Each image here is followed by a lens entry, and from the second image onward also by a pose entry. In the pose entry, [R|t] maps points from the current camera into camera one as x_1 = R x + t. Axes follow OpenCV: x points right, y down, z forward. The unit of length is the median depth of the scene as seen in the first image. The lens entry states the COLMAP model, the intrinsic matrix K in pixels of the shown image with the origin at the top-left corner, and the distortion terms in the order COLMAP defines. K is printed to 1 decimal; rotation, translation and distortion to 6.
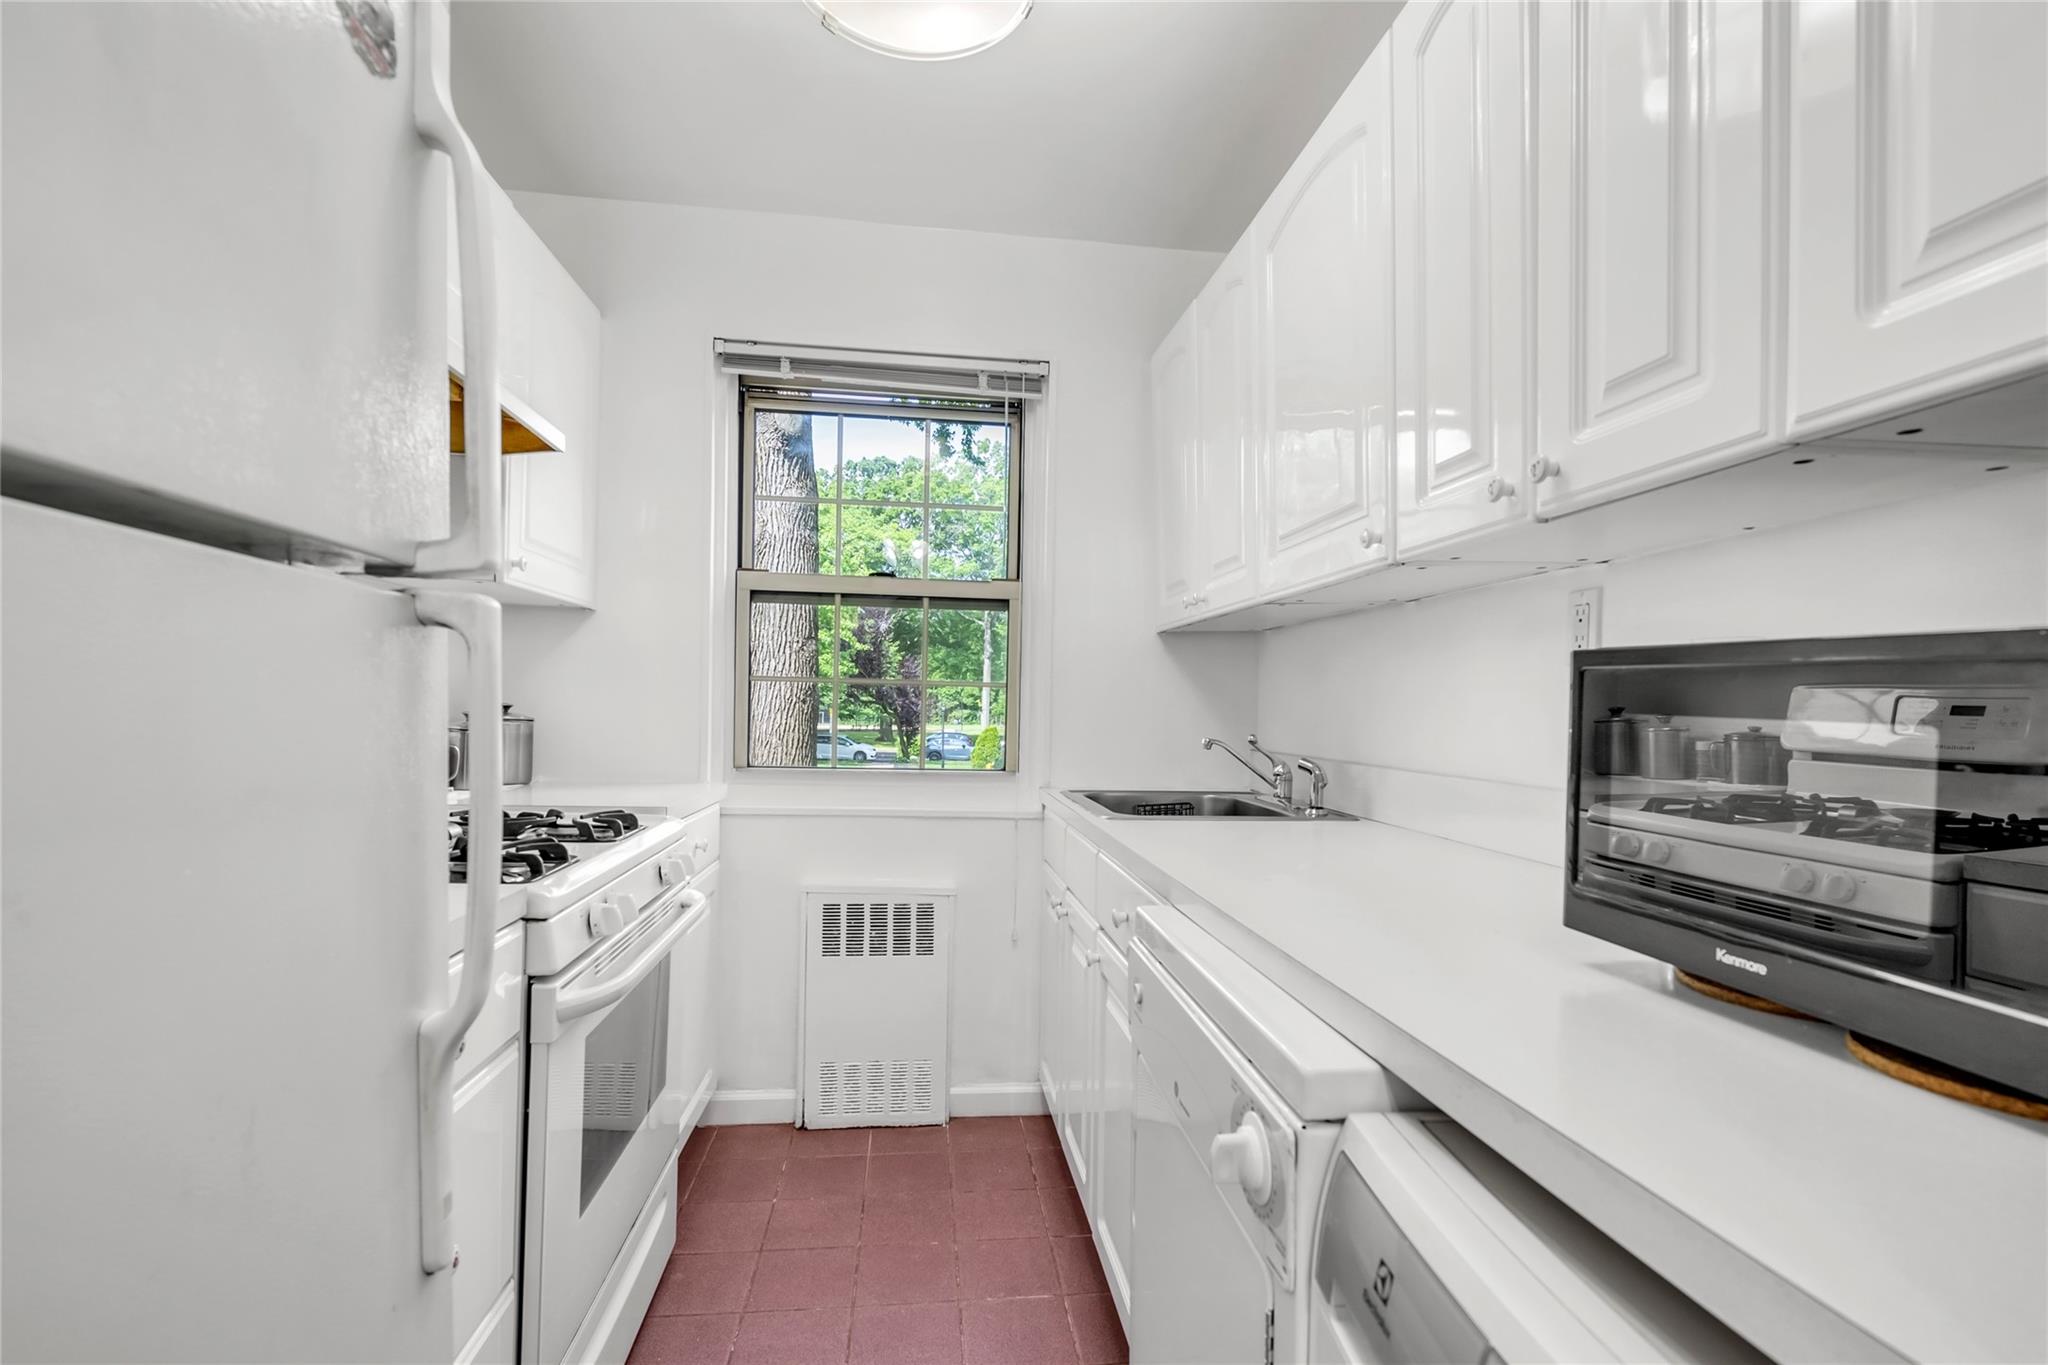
lens RADIAL K [[934.5, 0, 1029.0], [0, 934.5, 700.3], [0, 0, 1]] dist [-0.003472, -0.000392]
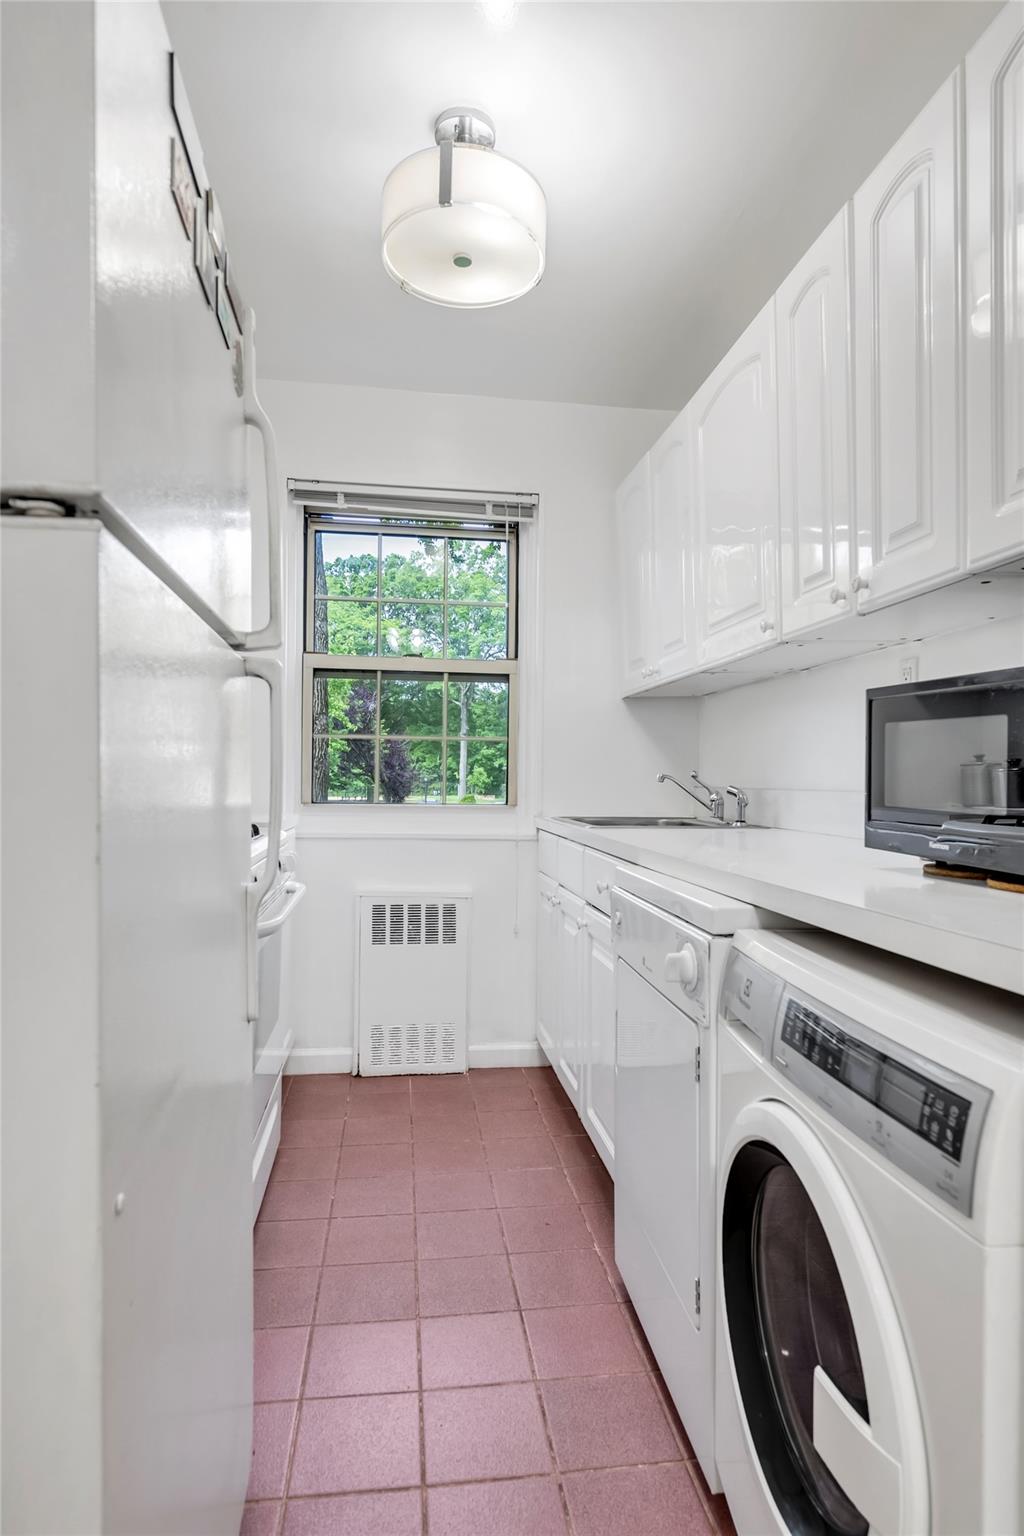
lens RADIAL K [[865.4, 0, 509.7], [0, 865.4, 769.2], [0, 0, 1]] dist [0.001761, 0.000215]
pose [[0.999845, -0.009844, 0.014584, -0.043367], [0.009968, 0.999915, -0.008407, 0.039333], [-0.014500, 0.008551, 0.999858, -0.233048]]
